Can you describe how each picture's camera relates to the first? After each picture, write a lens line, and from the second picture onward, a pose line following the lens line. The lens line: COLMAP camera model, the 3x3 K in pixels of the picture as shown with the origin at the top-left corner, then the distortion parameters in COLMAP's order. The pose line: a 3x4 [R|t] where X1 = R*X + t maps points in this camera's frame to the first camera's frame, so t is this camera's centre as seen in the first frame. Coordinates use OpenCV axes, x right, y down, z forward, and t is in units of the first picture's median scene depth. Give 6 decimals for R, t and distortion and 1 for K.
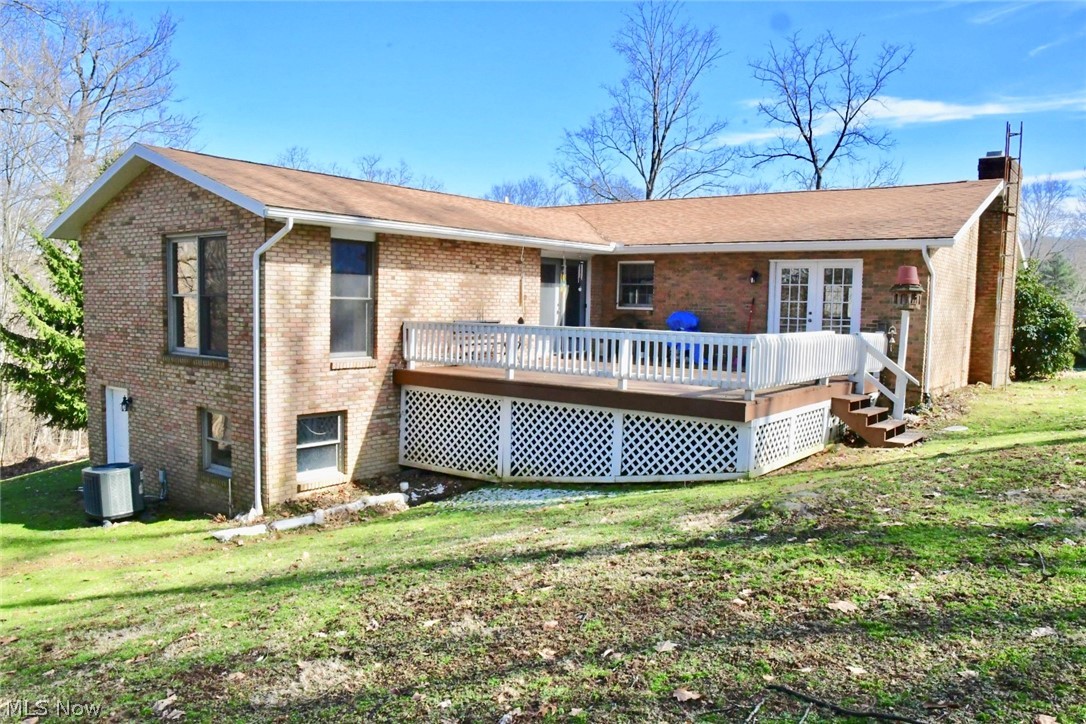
lens RADIAL K [[827.1, 0, 543.0], [0, 827.1, 362.0], [0, 0, 1]] dist [-0.083024, 0.114949]
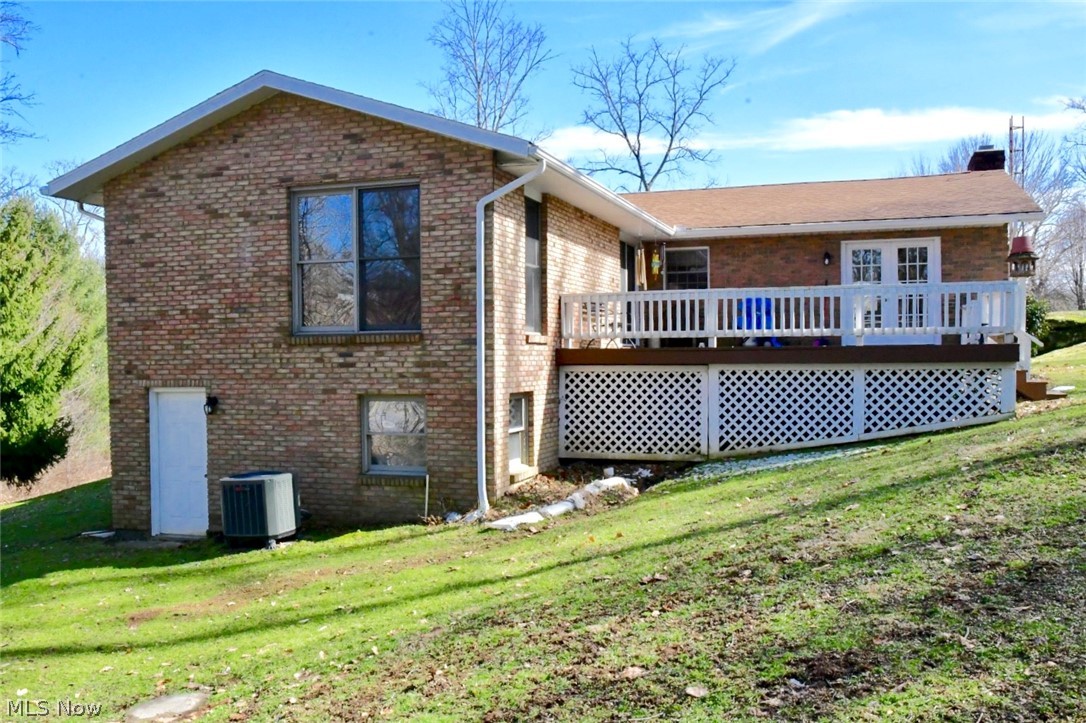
lens RADIAL K [[982.5, 0, 543.0], [0, 982.5, 361.5], [0, 0, 1]] dist [-0.006926, 0.000213]
pose [[0.941700, -0.029451, 0.335163, -0.561136], [0.052017, 0.996928, -0.058553, 0.086158], [-0.332409, 0.072573, 0.940339, 0.016649]]
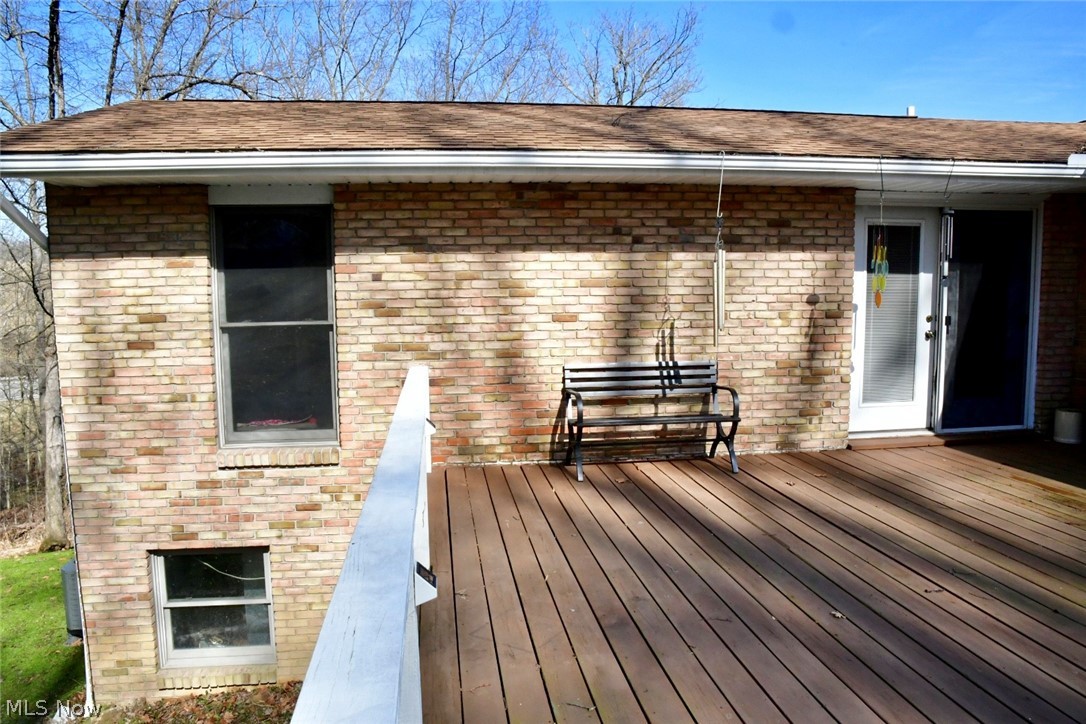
lens RADIAL K [[764.6, 0, 543.0], [0, 764.6, 362.0], [0, 0, 1]] dist [-0.123012, 0.076420]
pose [[0.703494, 0.037179, -0.709728, 0.196968], [-0.024593, 0.999306, 0.027972, -0.070203], [0.710275, -0.002224, 0.703920, 0.783325]]
